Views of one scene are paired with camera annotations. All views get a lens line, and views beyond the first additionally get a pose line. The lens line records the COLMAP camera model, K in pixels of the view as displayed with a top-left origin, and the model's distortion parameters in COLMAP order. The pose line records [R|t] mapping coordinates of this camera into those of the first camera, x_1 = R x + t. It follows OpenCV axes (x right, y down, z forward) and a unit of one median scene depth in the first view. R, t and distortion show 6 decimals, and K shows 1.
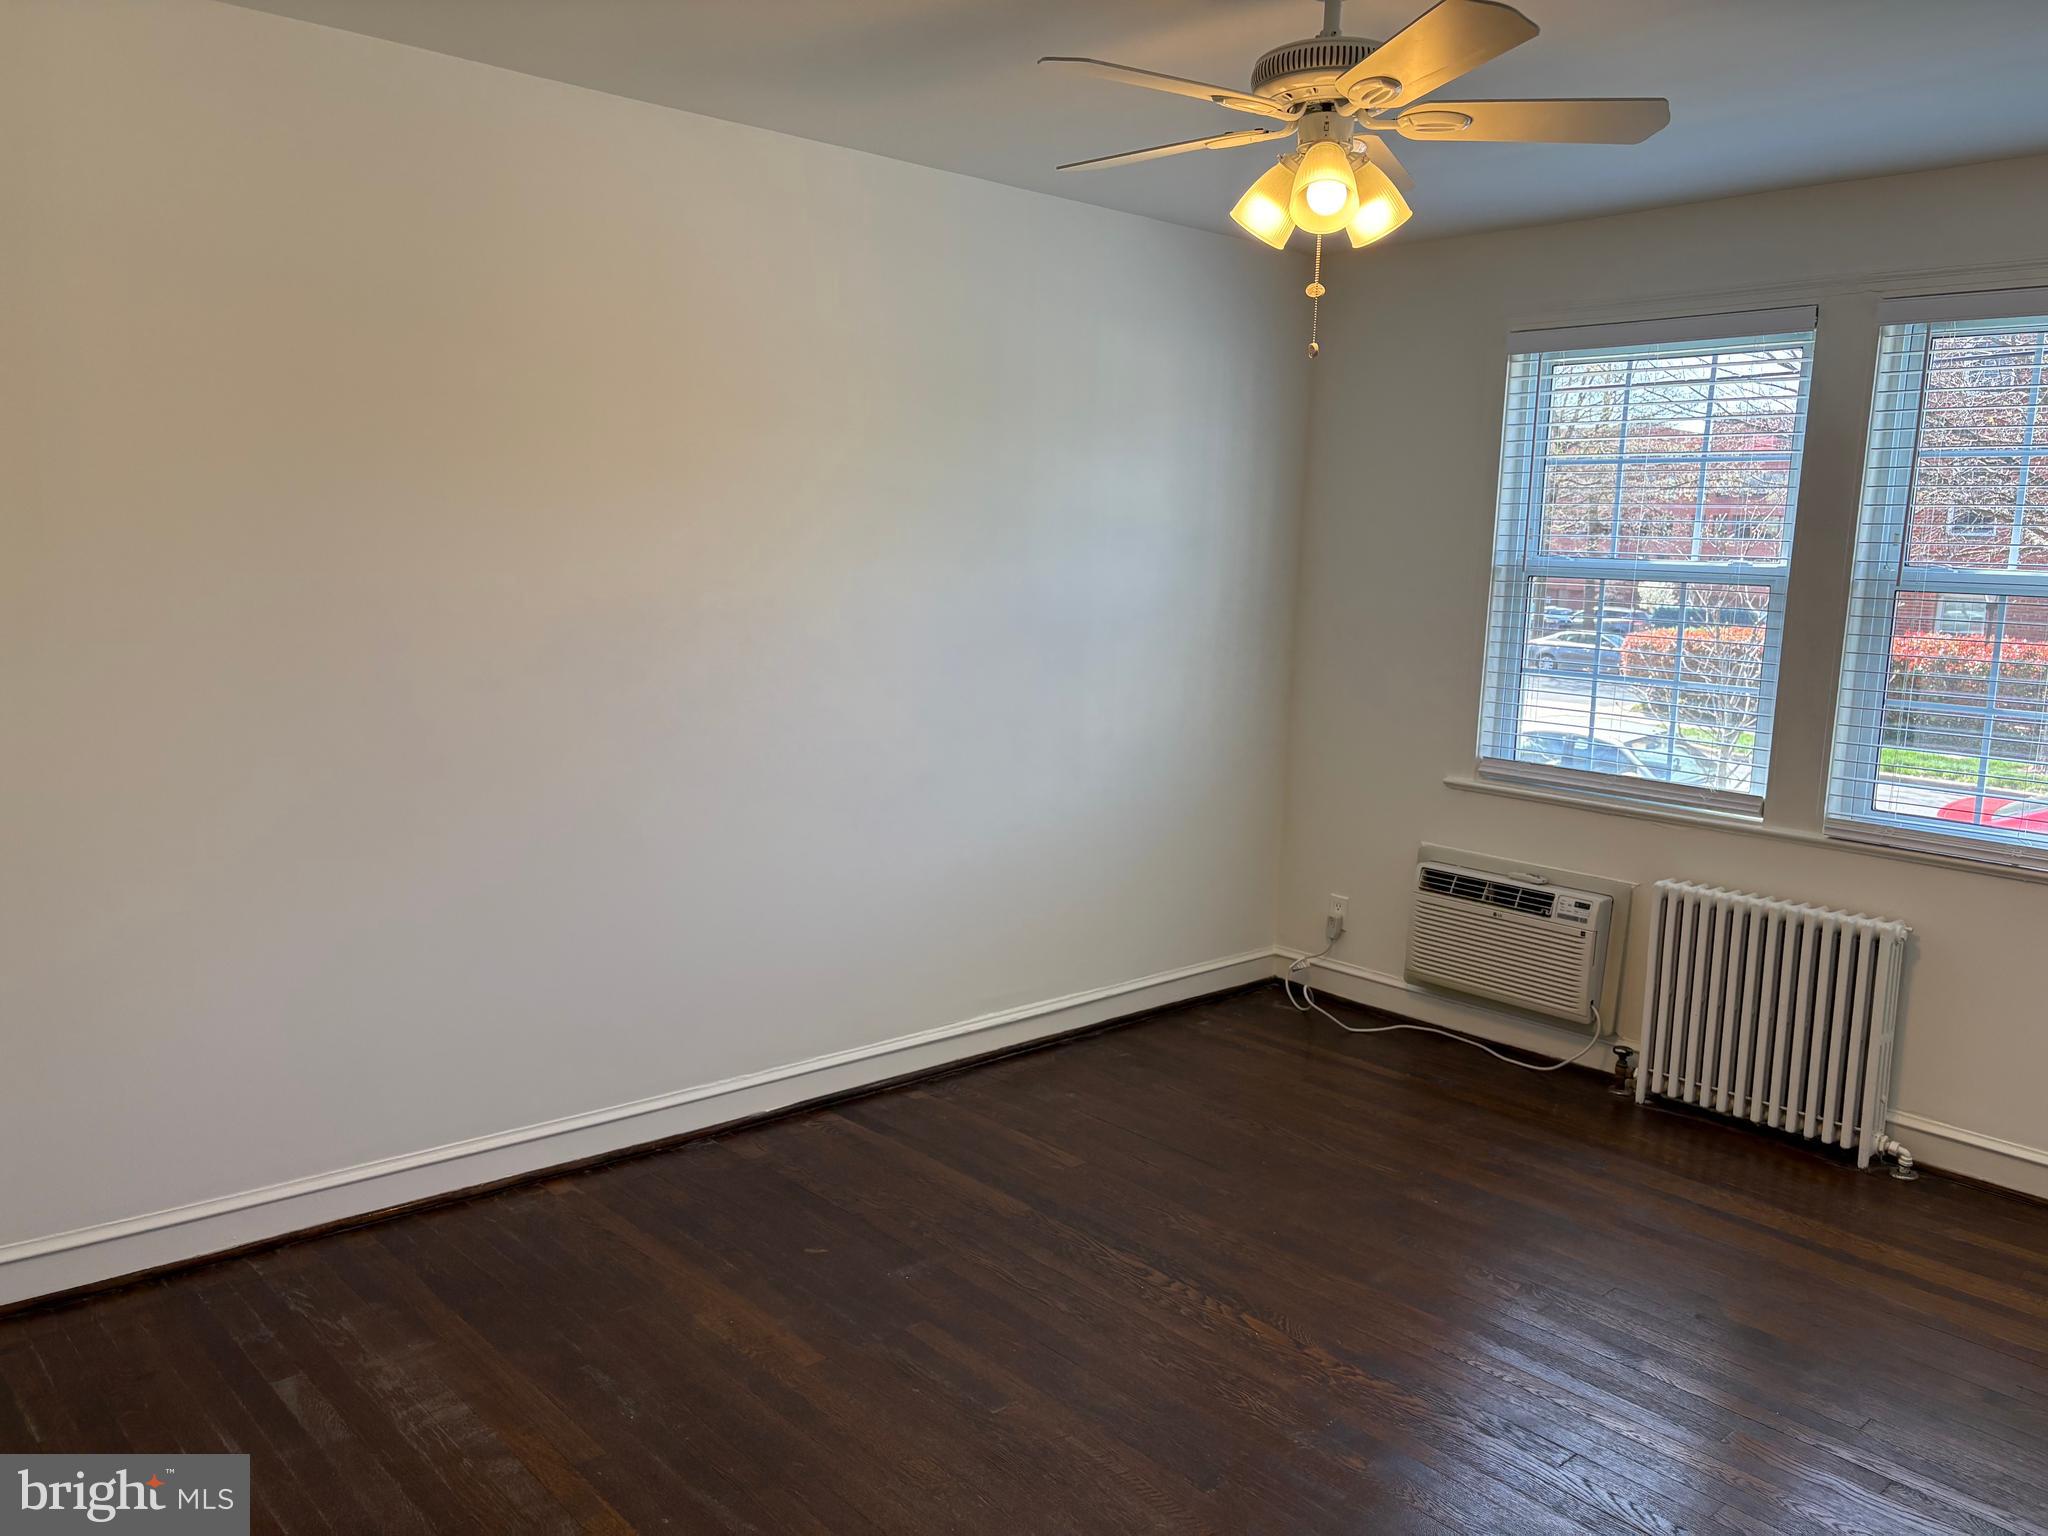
lens RADIAL K [[1552.4, 0, 1022.1], [0, 1552.4, 753.7], [0, 0, 1]] dist [0.045541, -0.032545]
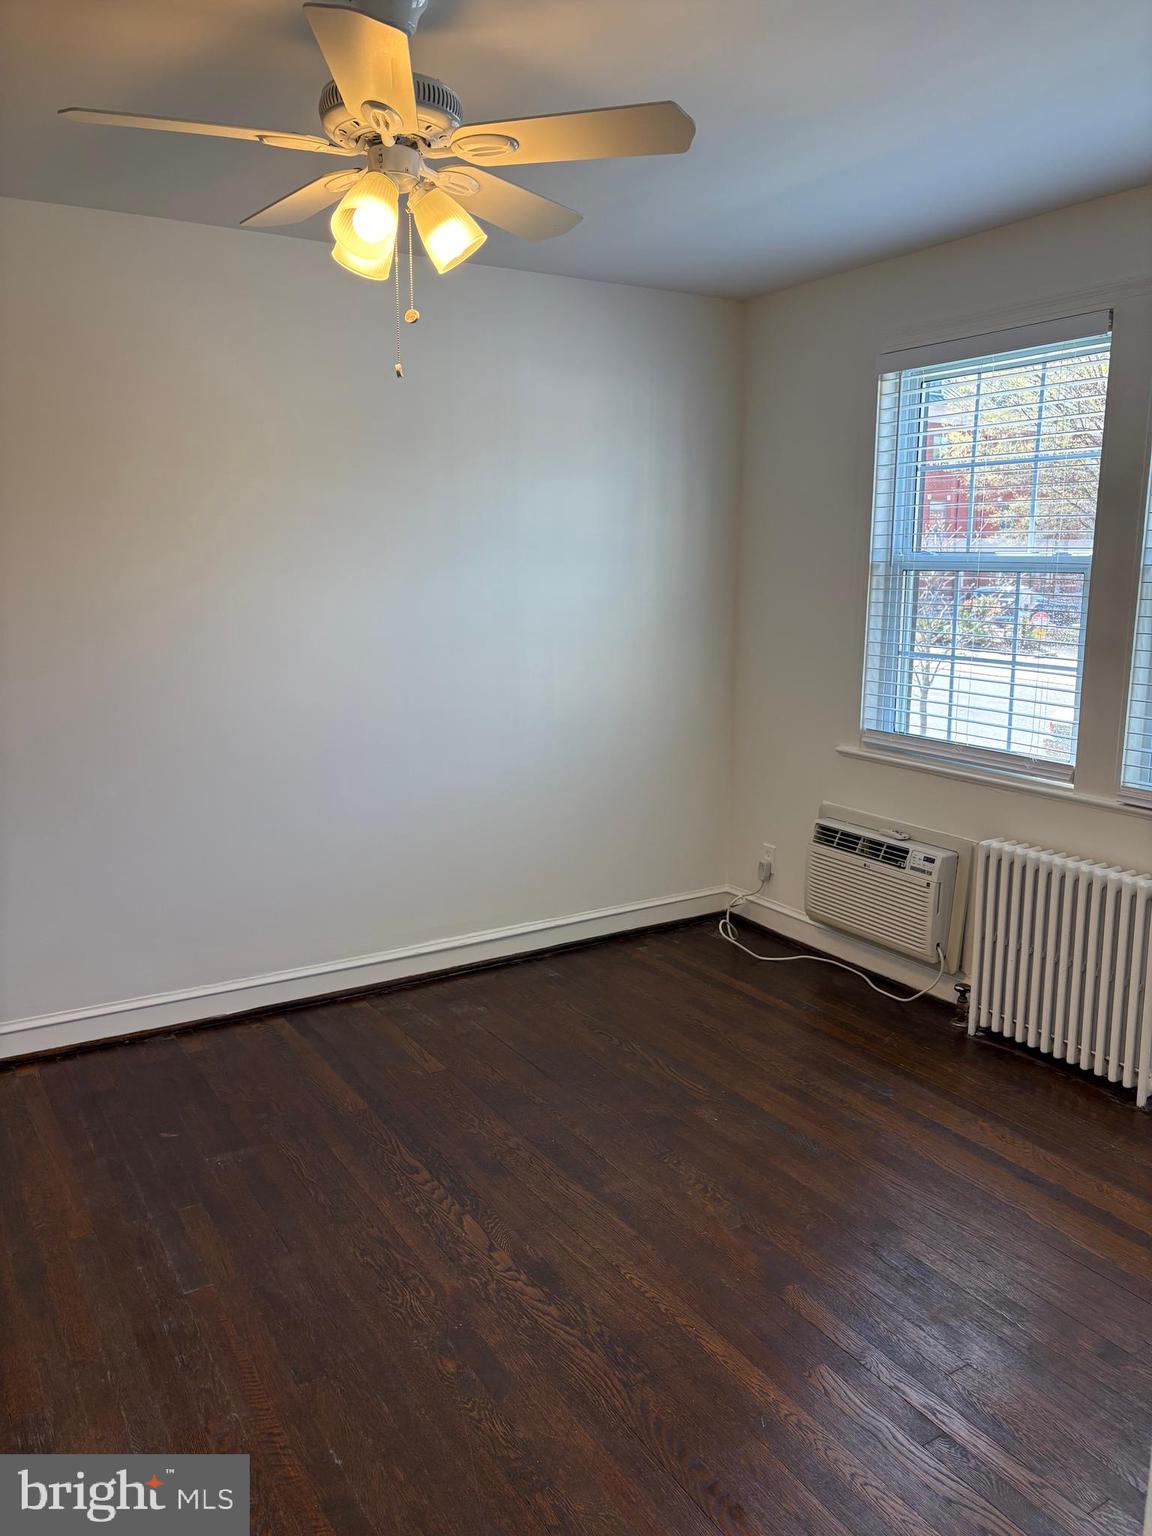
lens RADIAL K [[1164.3, 0, 585.5], [0, 1164.3, 764.3], [0, 0, 1]] dist [0.045541, -0.032545]
pose [[0.982818, 0.001896, -0.184570, 0.270607], [0.005693, 0.999160, 0.040574, -0.008699], [0.184492, -0.040928, 0.981982, 0.118767]]
